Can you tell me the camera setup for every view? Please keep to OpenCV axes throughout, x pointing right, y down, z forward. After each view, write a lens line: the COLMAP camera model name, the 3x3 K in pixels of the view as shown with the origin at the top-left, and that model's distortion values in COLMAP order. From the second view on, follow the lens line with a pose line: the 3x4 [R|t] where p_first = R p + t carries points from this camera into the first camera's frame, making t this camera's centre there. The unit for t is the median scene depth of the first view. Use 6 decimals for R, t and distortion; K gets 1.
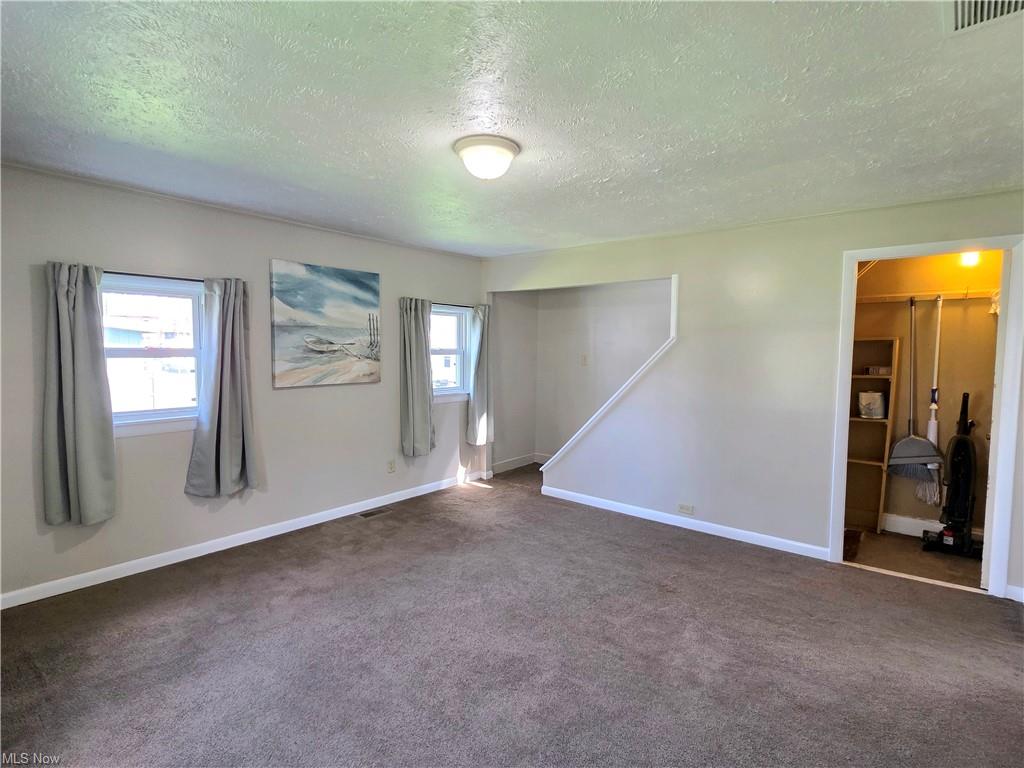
lens RADIAL K [[524.4, 0, 507.3], [0, 524.4, 380.7], [0, 0, 1]] dist [-0.001102, 0.001392]
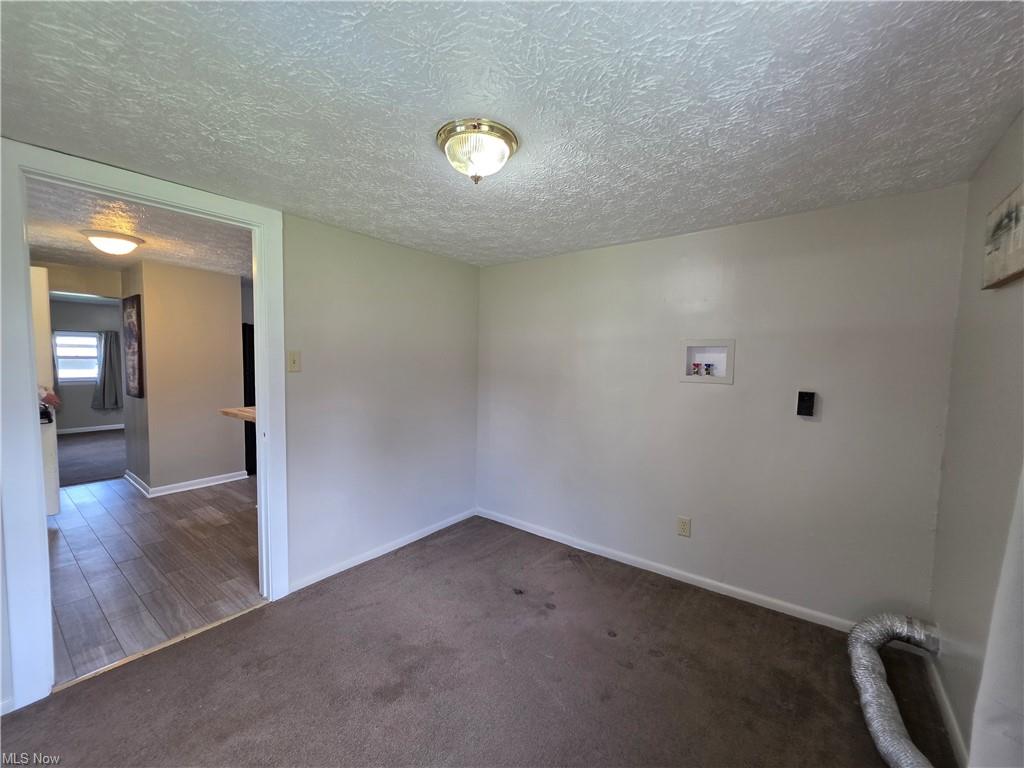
lens RADIAL K [[412.2, 0, 511.9], [0, 412.2, 382.4], [0, 0, 1]] dist [0.000402, 0.000110]
pose [[0.999548, -0.000625, 0.030060, 1.374068], [0.000637, 1.000000, -0.000385, 0.071763], [-0.030060, 0.000404, 0.999548, -1.116711]]
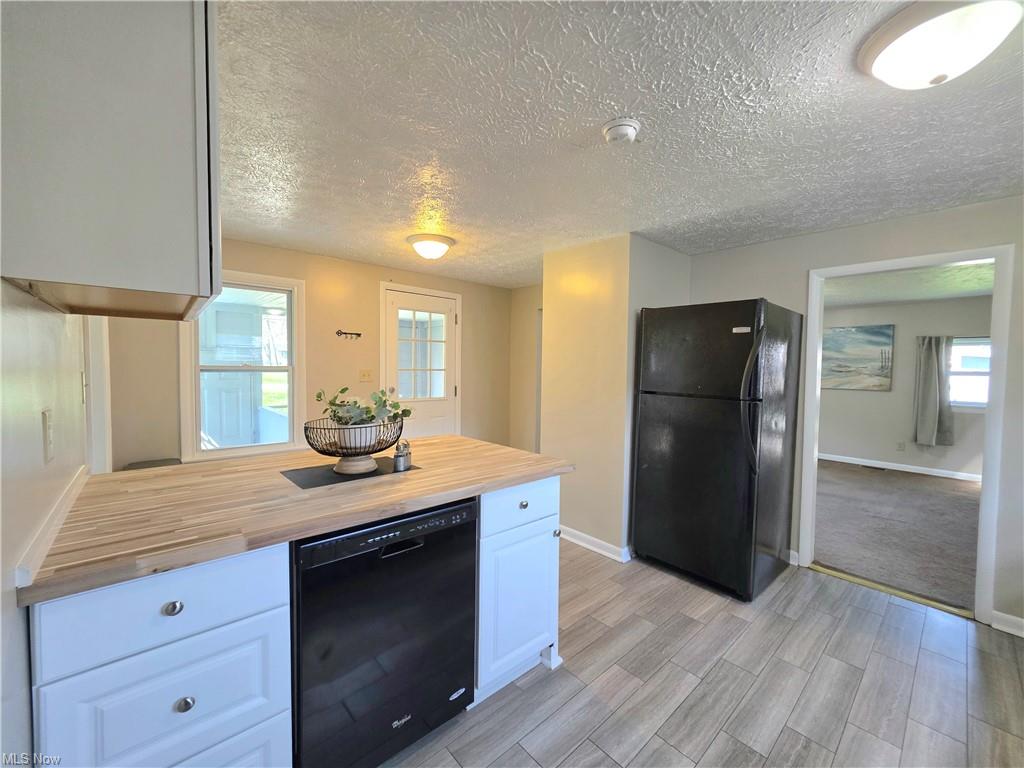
lens RADIAL K [[412.2, 0, 512.3], [0, 412.2, 381.5], [0, 0, 1]] dist [0.000402, 0.000110]
pose [[-0.149468, 0.027540, -0.988383, 1.387009], [-0.073861, 0.996508, 0.038936, 0.011905], [0.986004, 0.078823, -0.146912, 0.036420]]
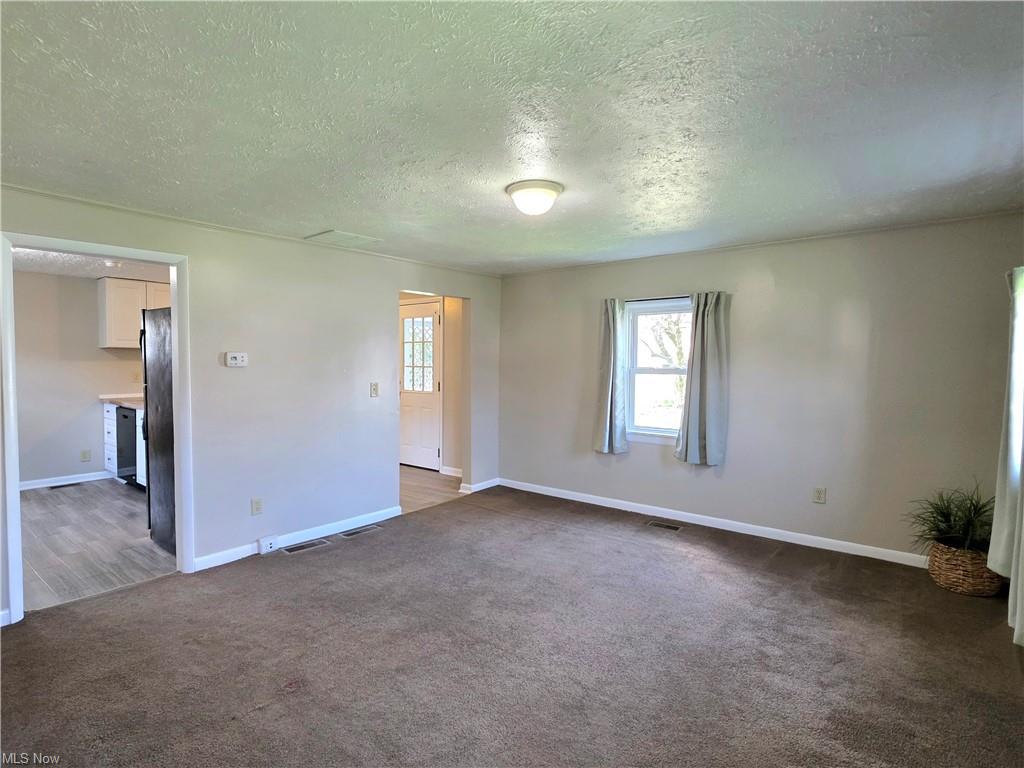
lens RADIAL K [[524.4, 0, 509.6], [0, 524.4, 386.9], [0, 0, 1]] dist [-0.001102, 0.001392]
pose [[-0.999715, -0.012287, -0.020473, 0.022618], [-0.014428, 0.994054, 0.107931, -0.083377], [0.019025, 0.108196, -0.993948, 1.360956]]
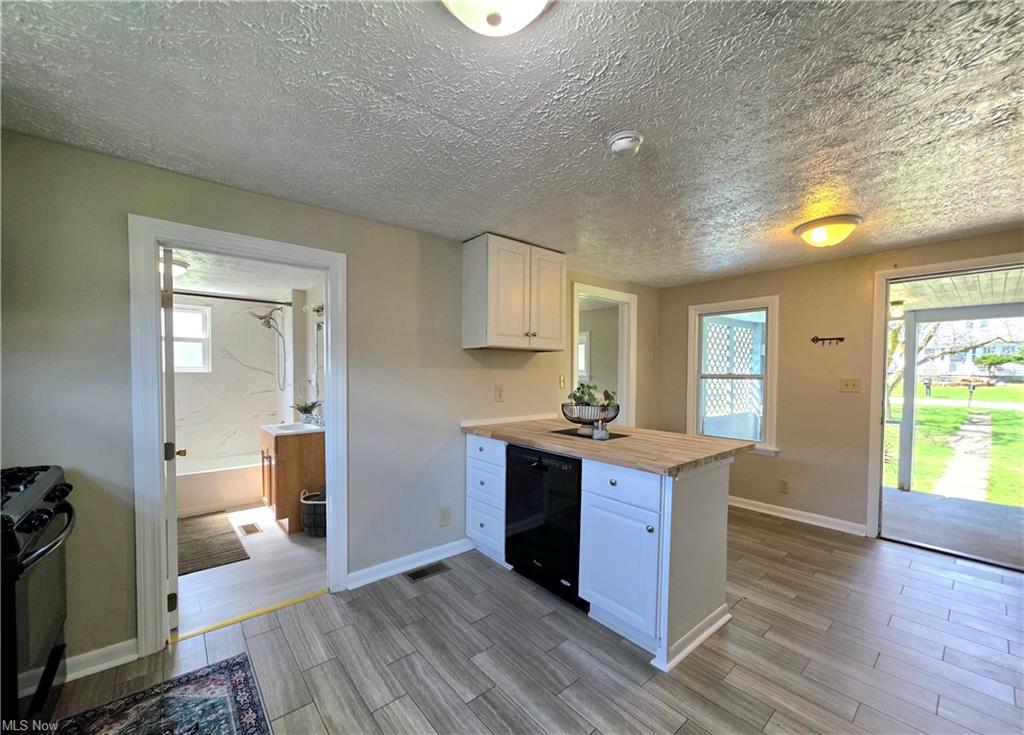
lens RADIAL K [[412.0, 0, 512.9], [0, 412.0, 380.1], [0, 0, 1]] dist [0.003903, -0.000829]
pose [[-0.985552, -0.021367, 0.168019, 0.992146], [-0.006512, 0.996057, 0.088475, -0.022142], [-0.169247, 0.086103, -0.981805, 0.537665]]
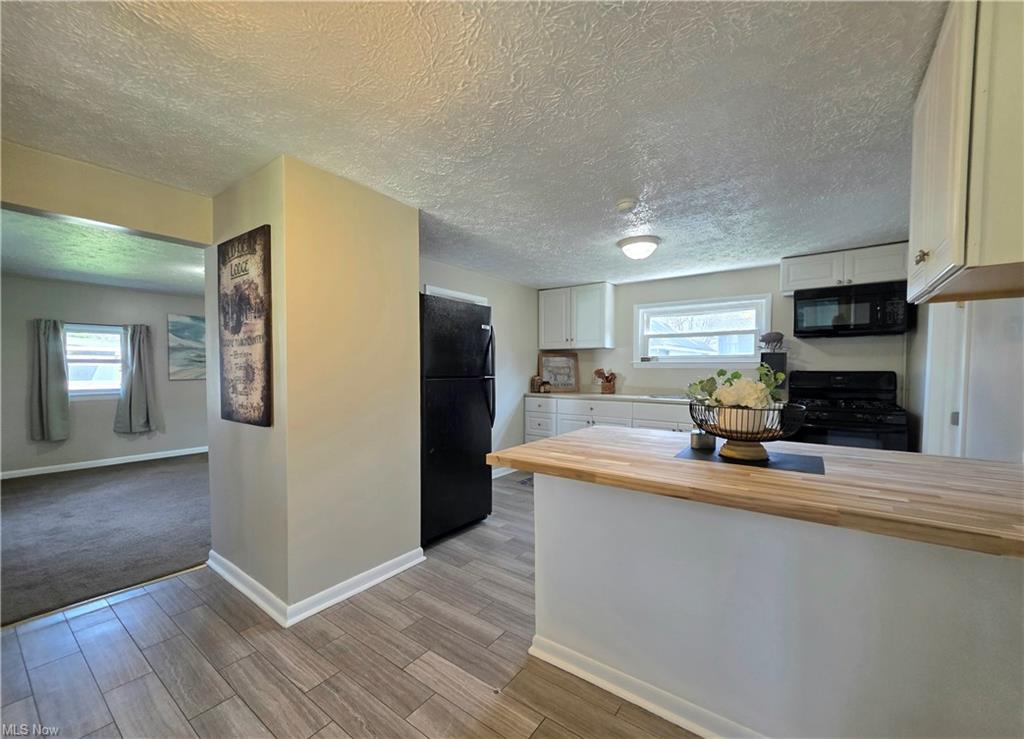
lens RADIAL K [[412.0, 0, 510.4], [0, 412.0, 380.3], [0, 0, 1]] dist [0.003903, -0.000829]
pose [[0.998854, -0.009175, 0.046979, 0.733433], [0.010416, 0.999601, -0.026244, 0.067542], [-0.046720, 0.026703, 0.998551, -0.577964]]
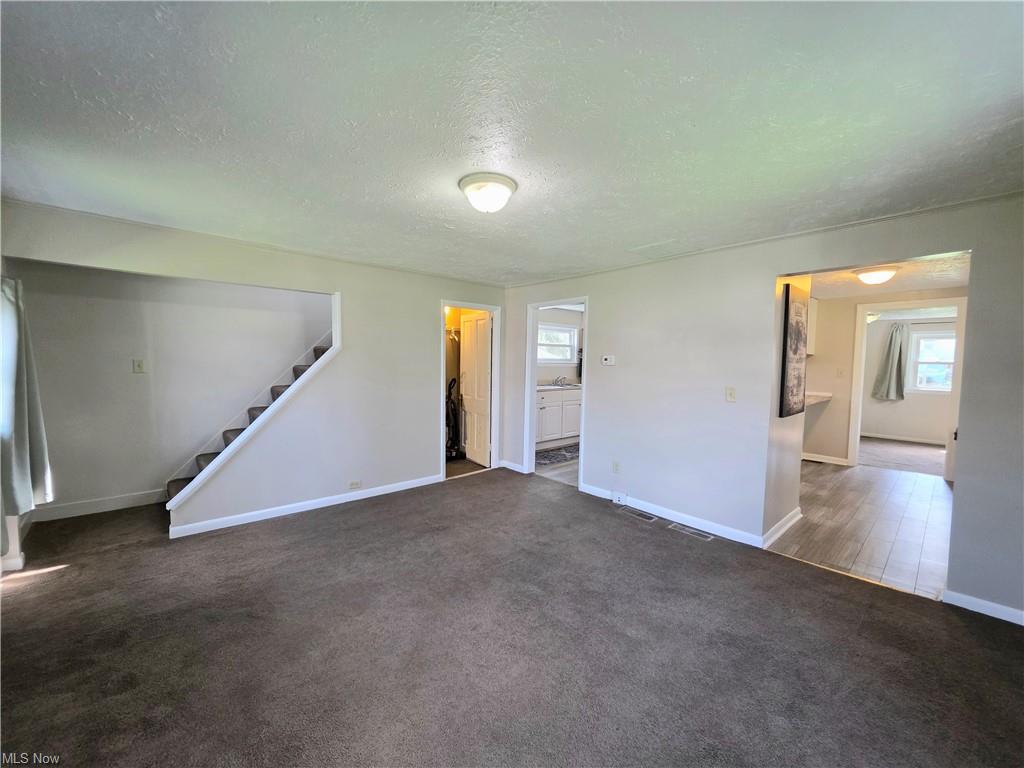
lens RADIAL K [[412.2, 0, 510.6], [0, 412.2, 385.0], [0, 0, 1]] dist [0.000402, 0.000110]
pose [[0.139238, -0.068782, 0.987867, -0.592298], [0.043996, 0.997029, 0.063219, -0.038066], [-0.989281, 0.034660, 0.141851, 0.521065]]
